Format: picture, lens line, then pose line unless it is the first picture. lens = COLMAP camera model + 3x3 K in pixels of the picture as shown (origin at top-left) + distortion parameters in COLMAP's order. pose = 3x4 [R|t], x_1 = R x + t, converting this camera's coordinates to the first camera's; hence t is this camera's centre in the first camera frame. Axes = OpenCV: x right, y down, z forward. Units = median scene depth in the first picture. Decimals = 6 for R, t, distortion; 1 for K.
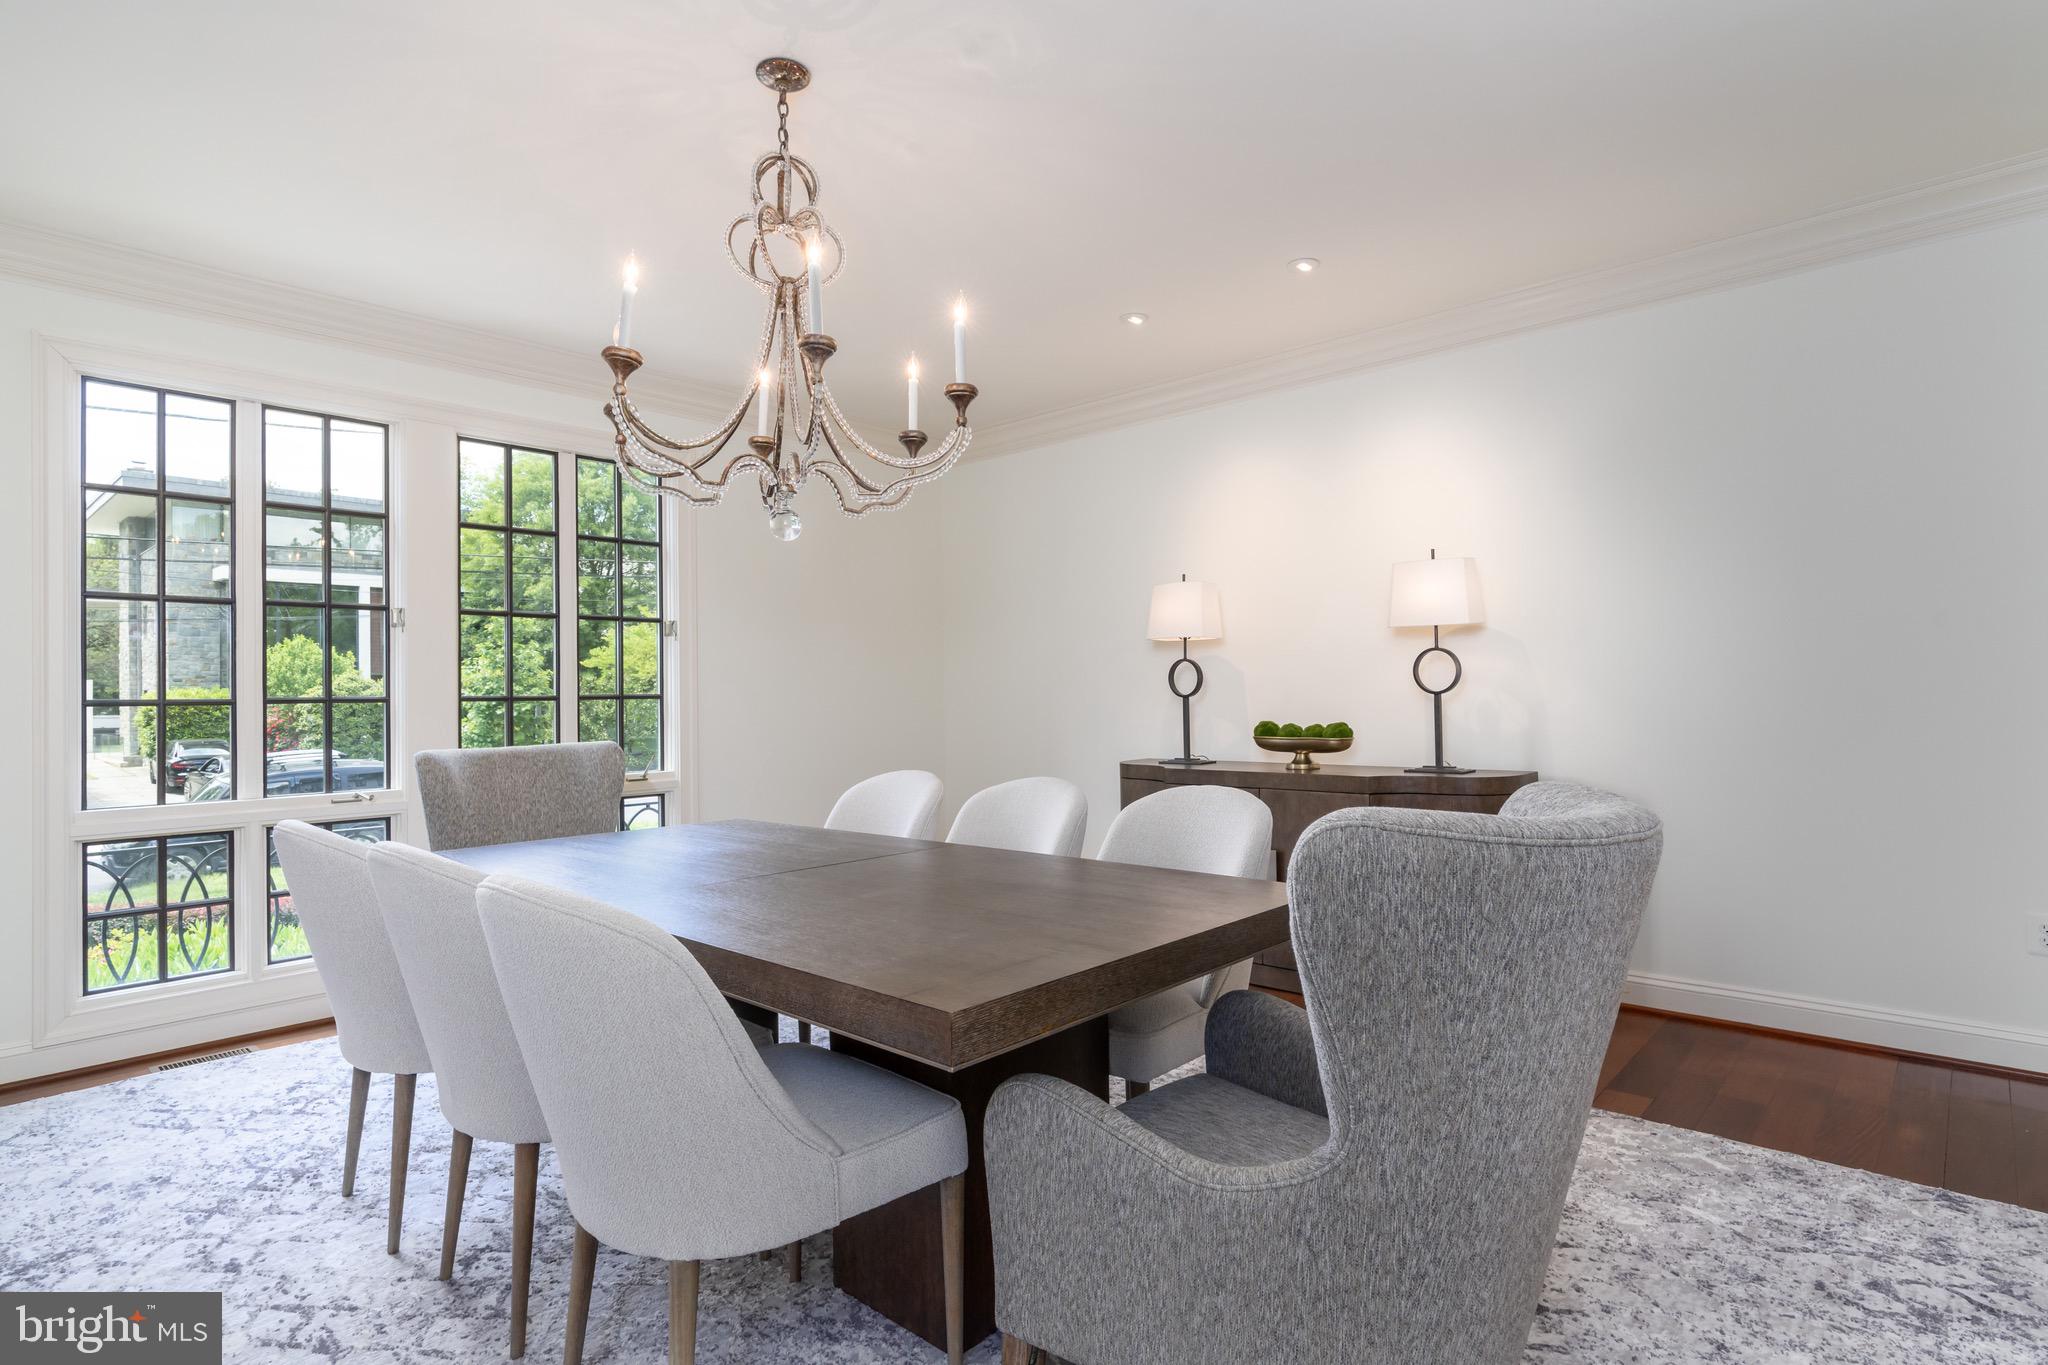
lens RADIAL K [[1004.4, 0, 1024.0], [0, 1004.4, 682.5], [0, 0, 1]] dist [-0.004965, -0.000418]
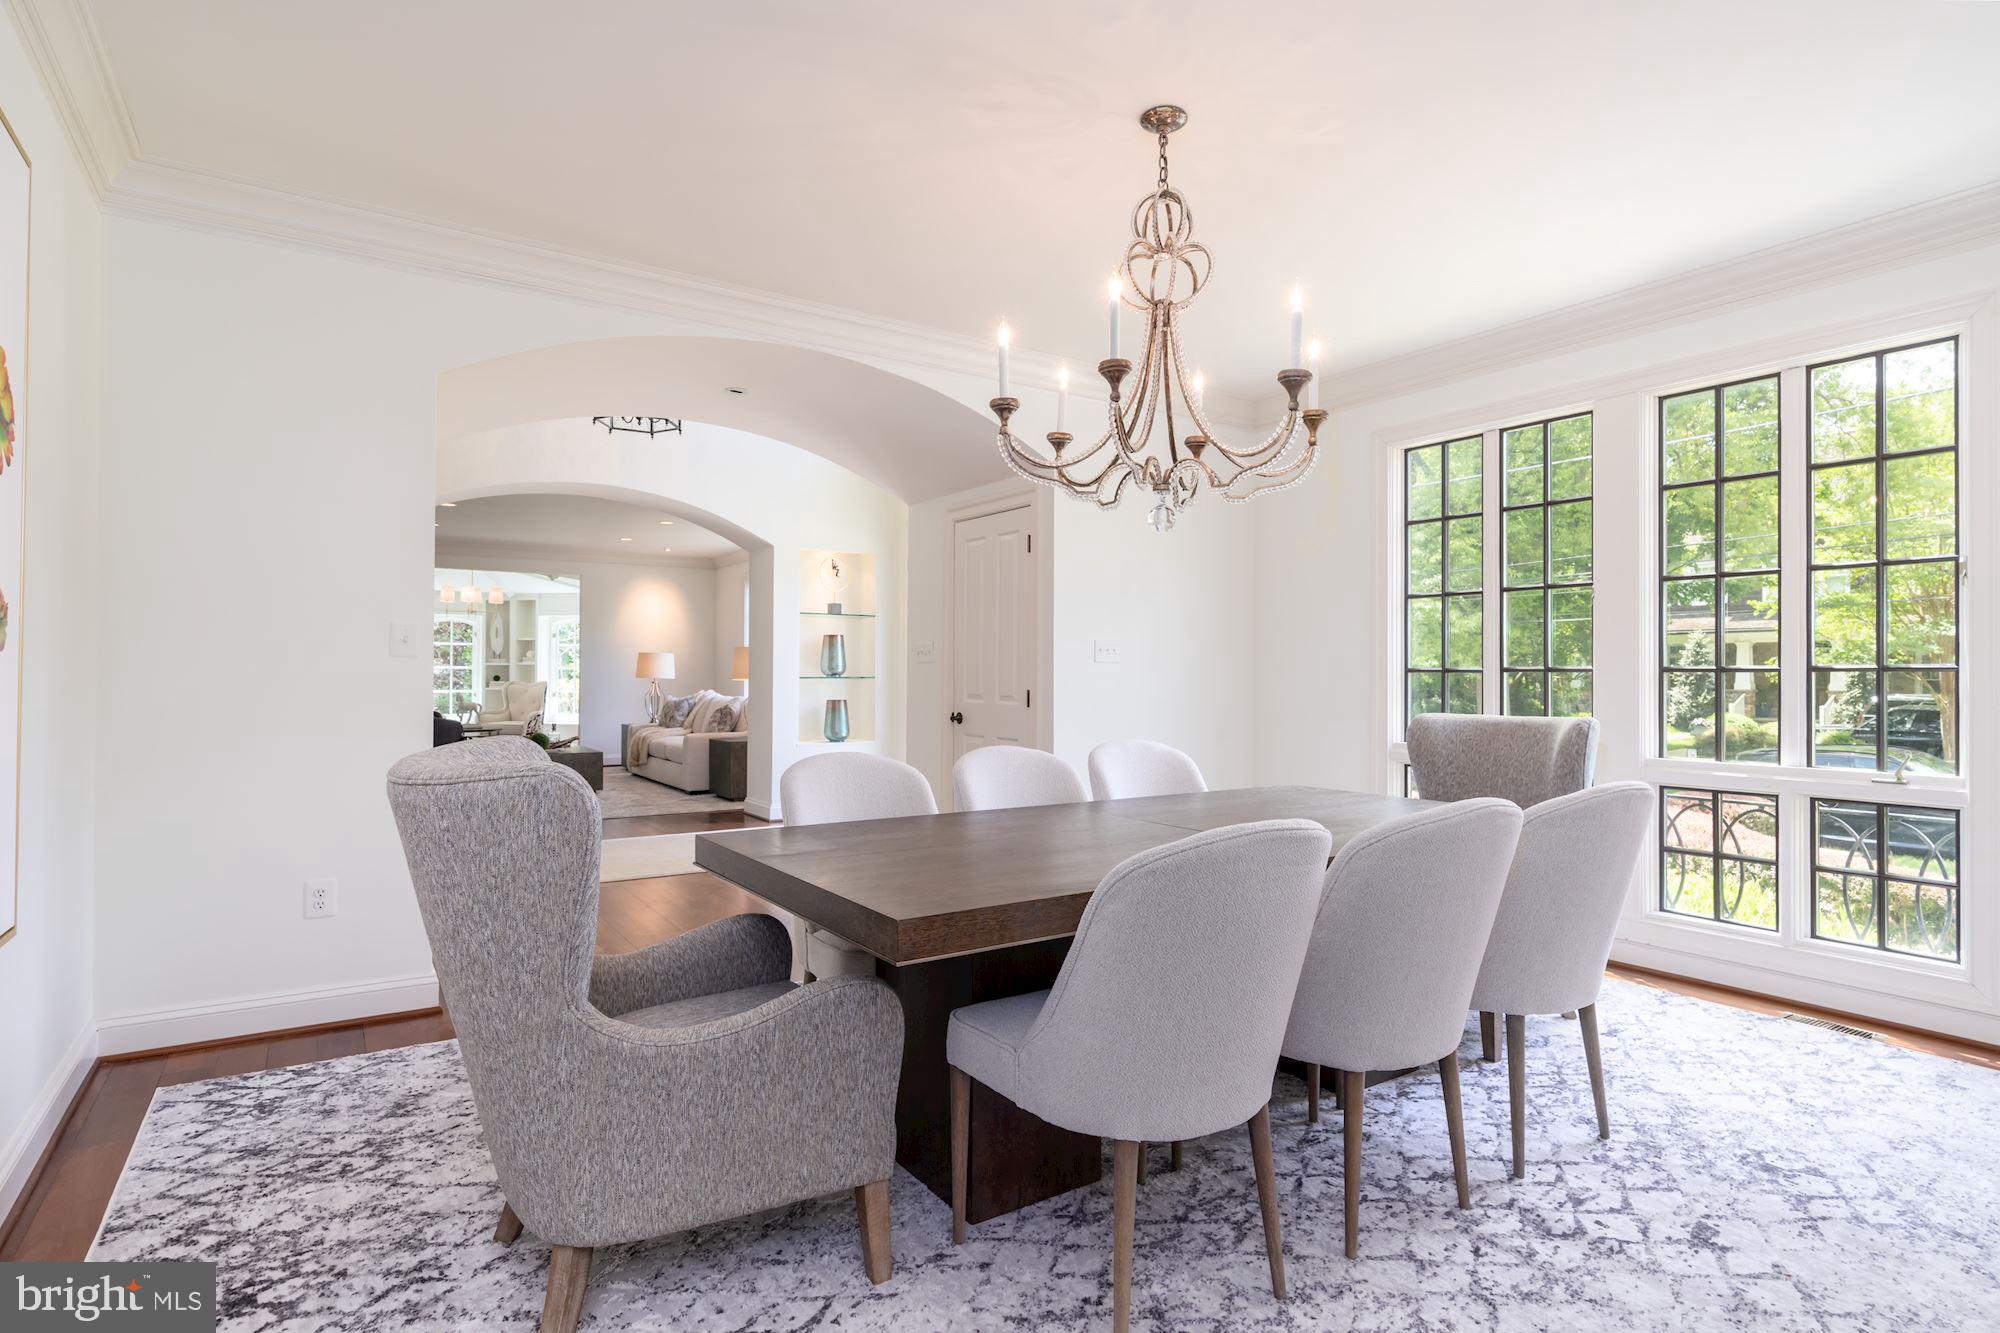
lens RADIAL K [[1045.5, 0, 1000.0], [0, 1045.5, 666.5], [0, 0, 1]] dist [0.005371, 0.000351]
pose [[-0.247546, 0.005116, -0.968863, 0.686168], [0.014138, 0.999899, 0.001667, 0.006436], [0.968773, -0.013285, -0.247593, 0.794522]]
